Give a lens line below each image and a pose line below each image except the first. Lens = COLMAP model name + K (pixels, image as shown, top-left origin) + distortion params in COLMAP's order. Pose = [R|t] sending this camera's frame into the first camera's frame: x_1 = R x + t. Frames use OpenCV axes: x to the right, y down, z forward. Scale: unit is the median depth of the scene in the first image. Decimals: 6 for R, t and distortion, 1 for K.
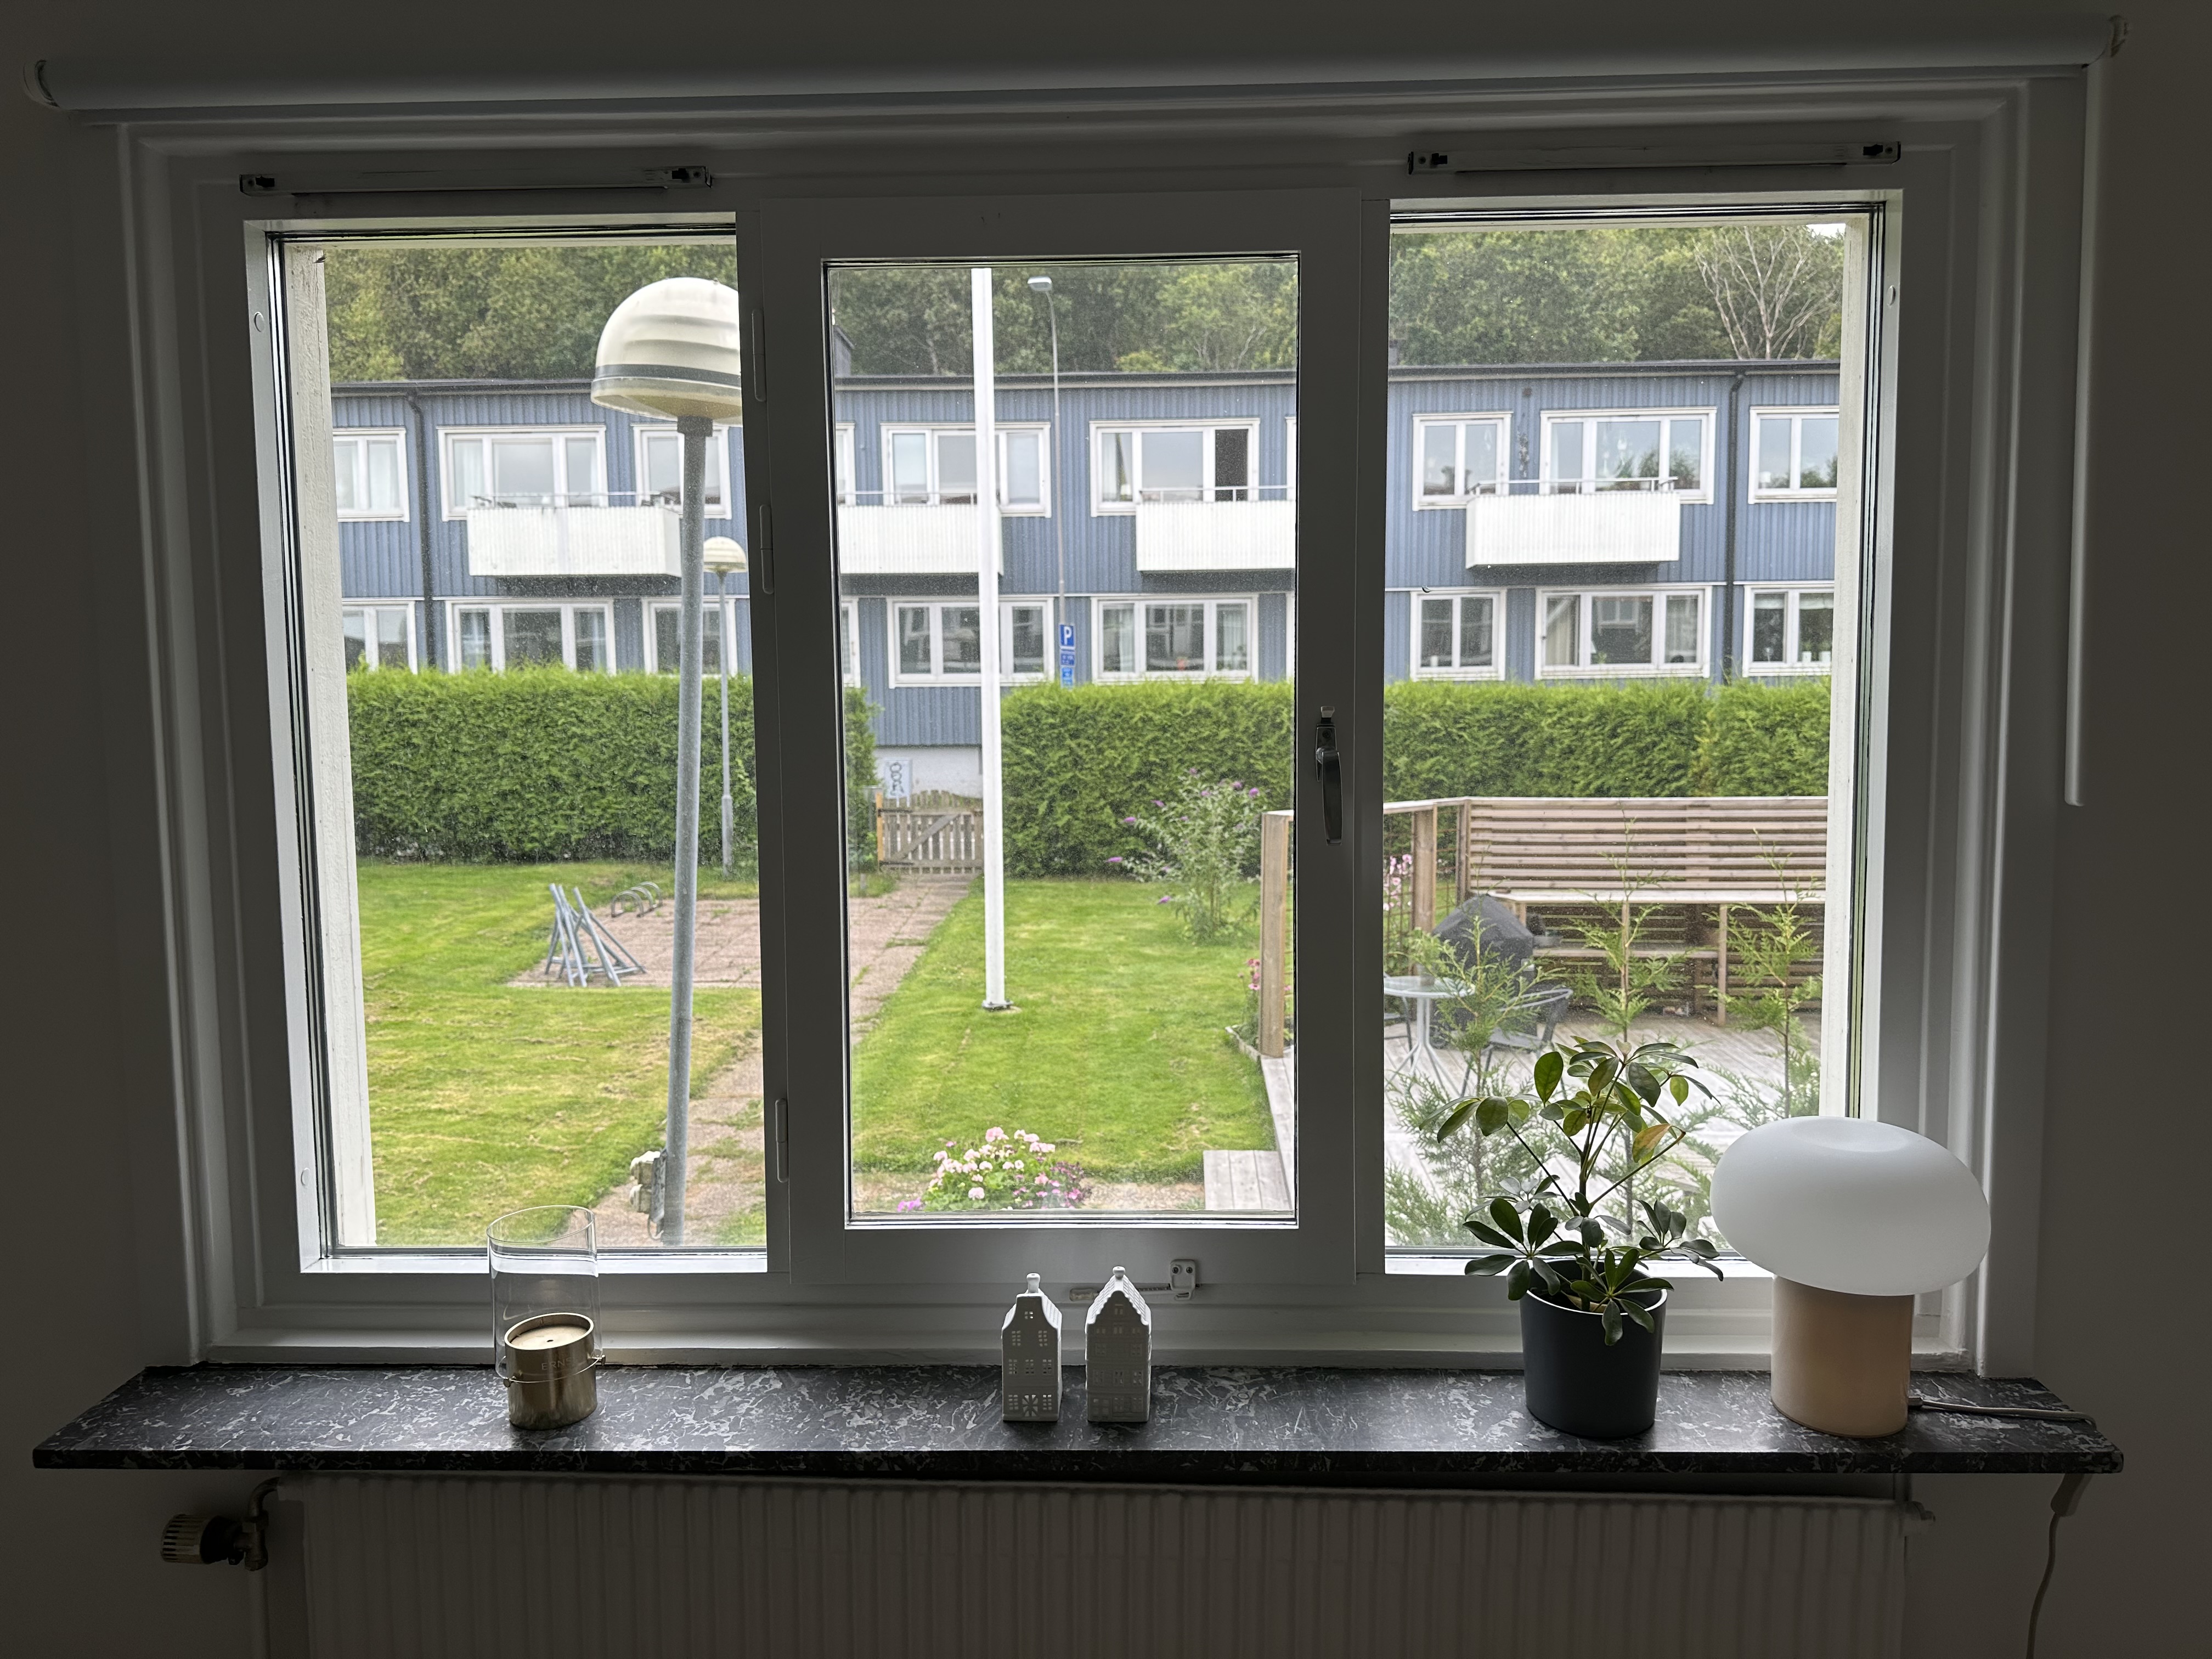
lens RADIAL K [[1507.7, 0, 1103.2], [0, 1507.7, 842.1], [0, 0, 1]] dist [0.038840, -0.001743]
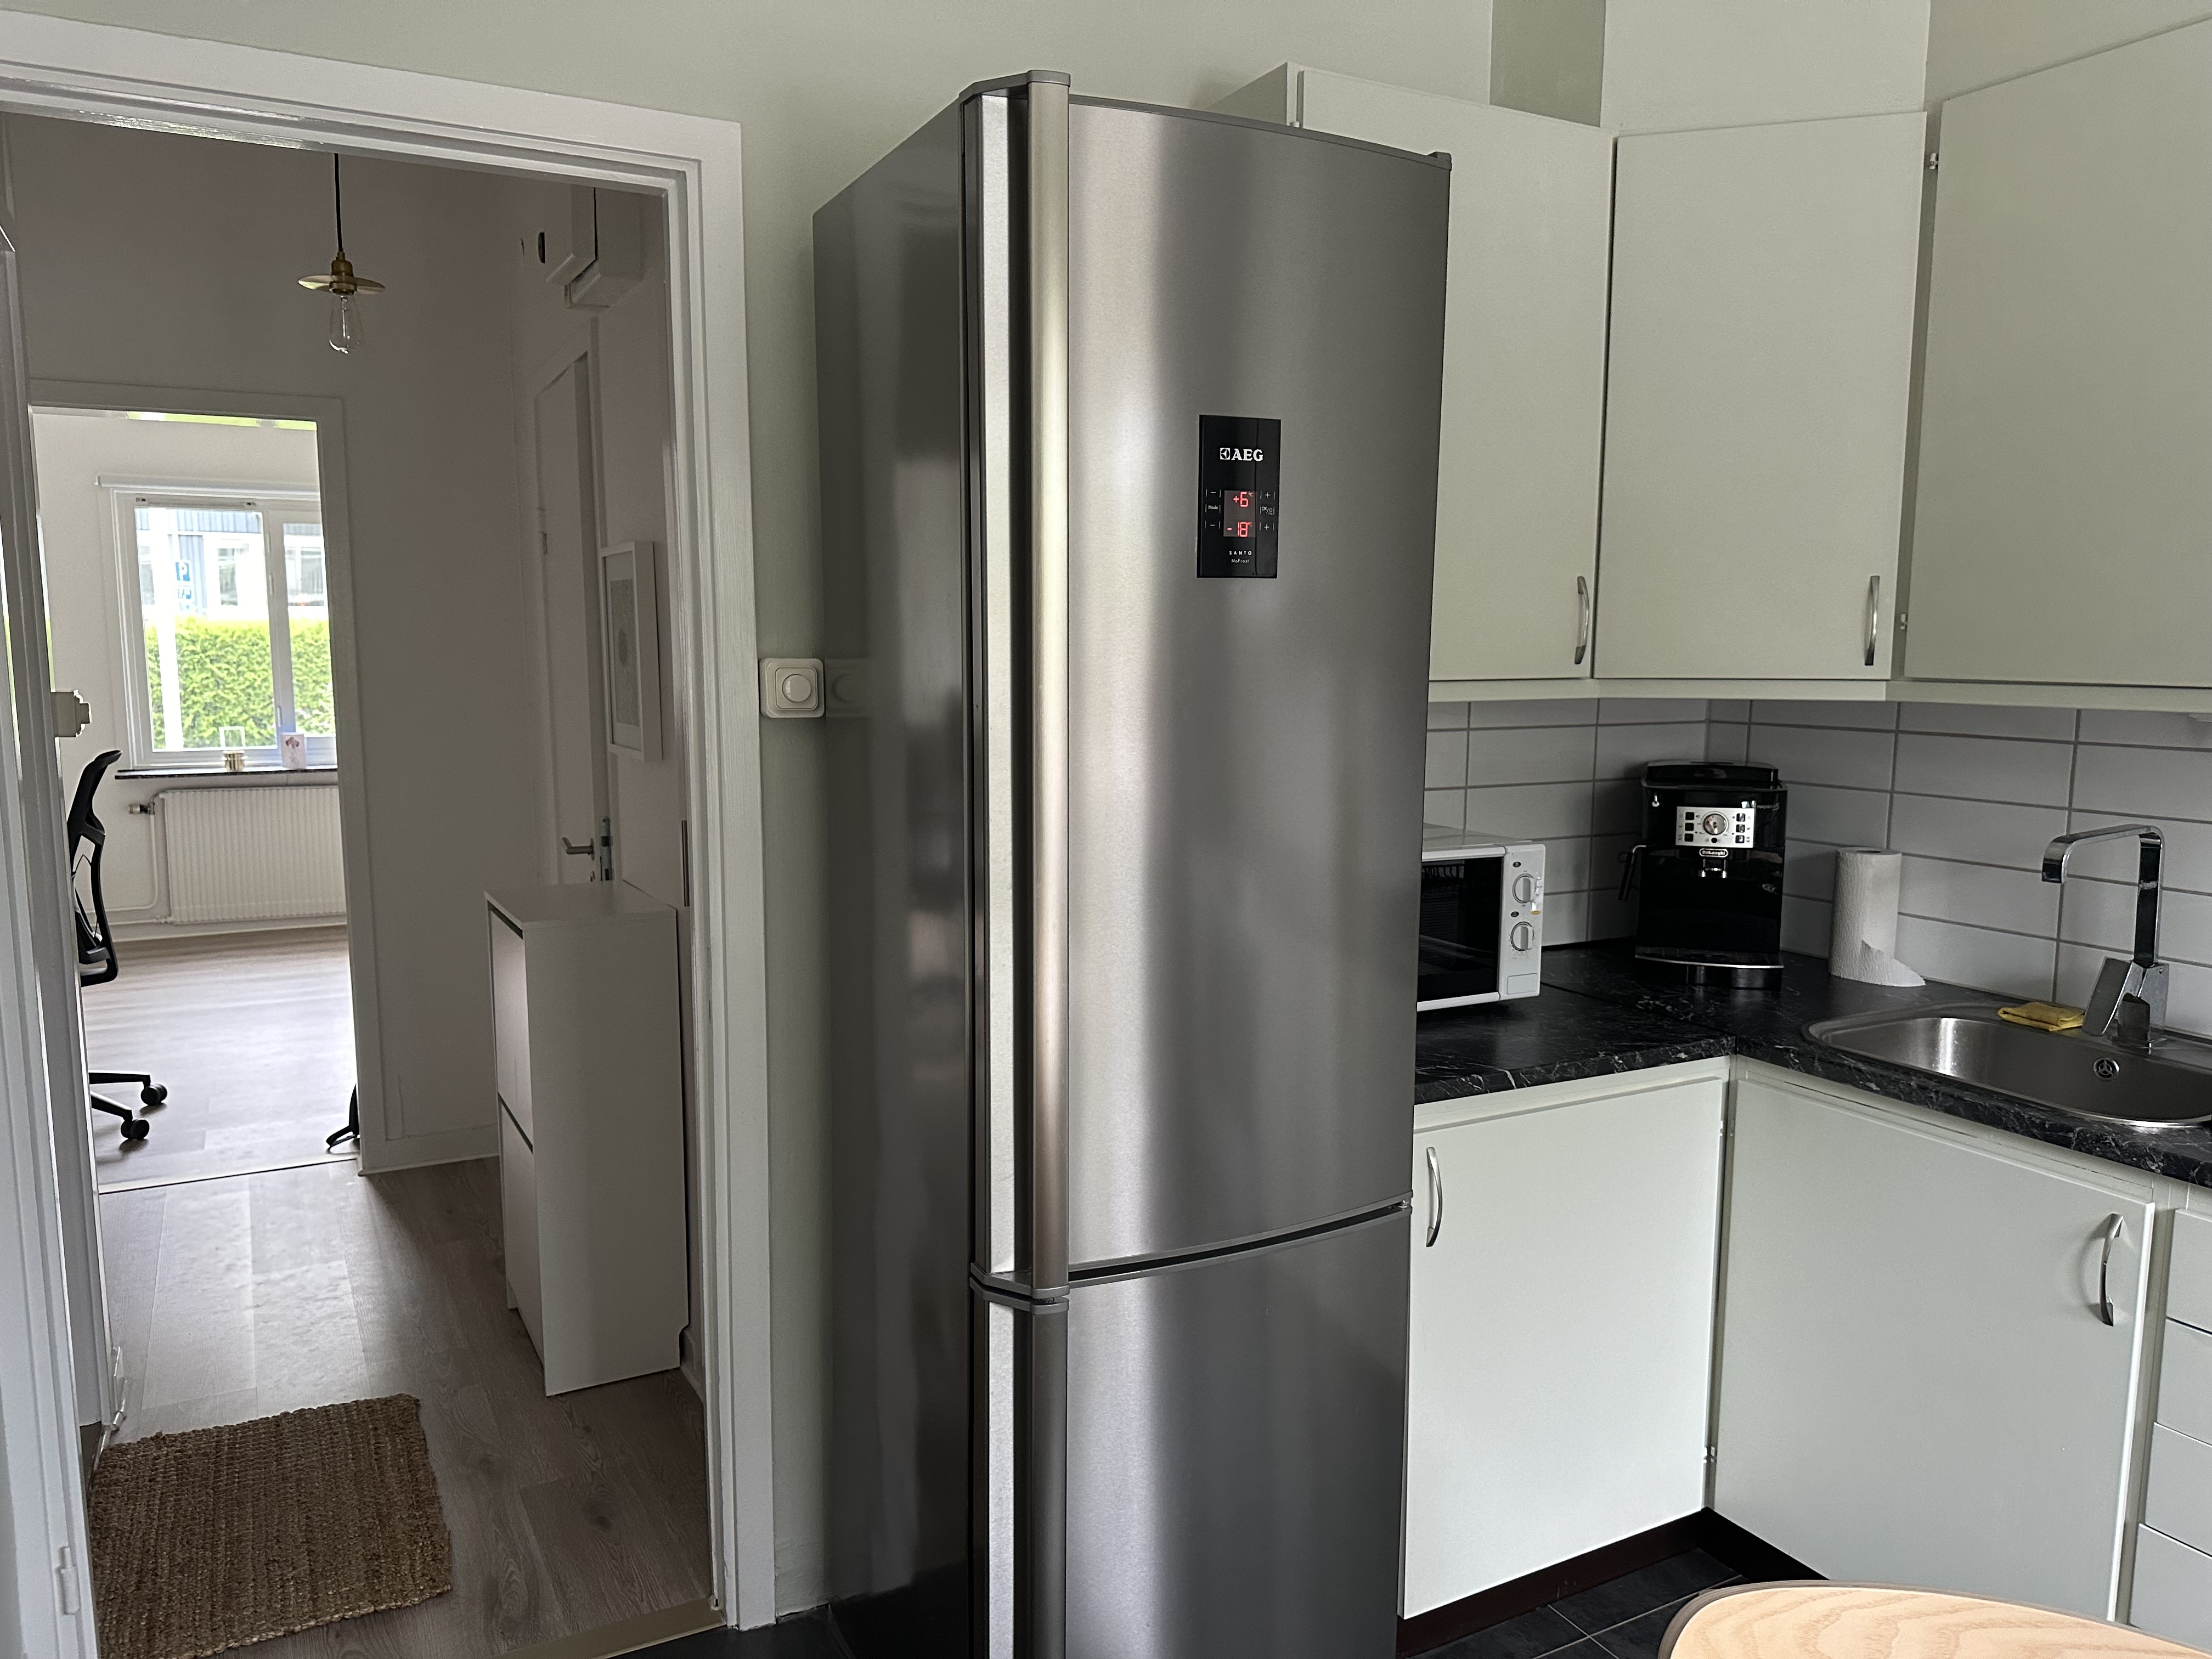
lens RADIAL K [[1558.2, 0, 1078.1], [0, 1558.2, 819.1], [0, 0, 1]] dist [-0.012549, -0.002704]
pose [[0.865965, -0.044877, 0.498088, -0.050851], [0.035562, 0.998970, 0.028178, 0.049437], [-0.498839, -0.006688, 0.866669, -0.449022]]
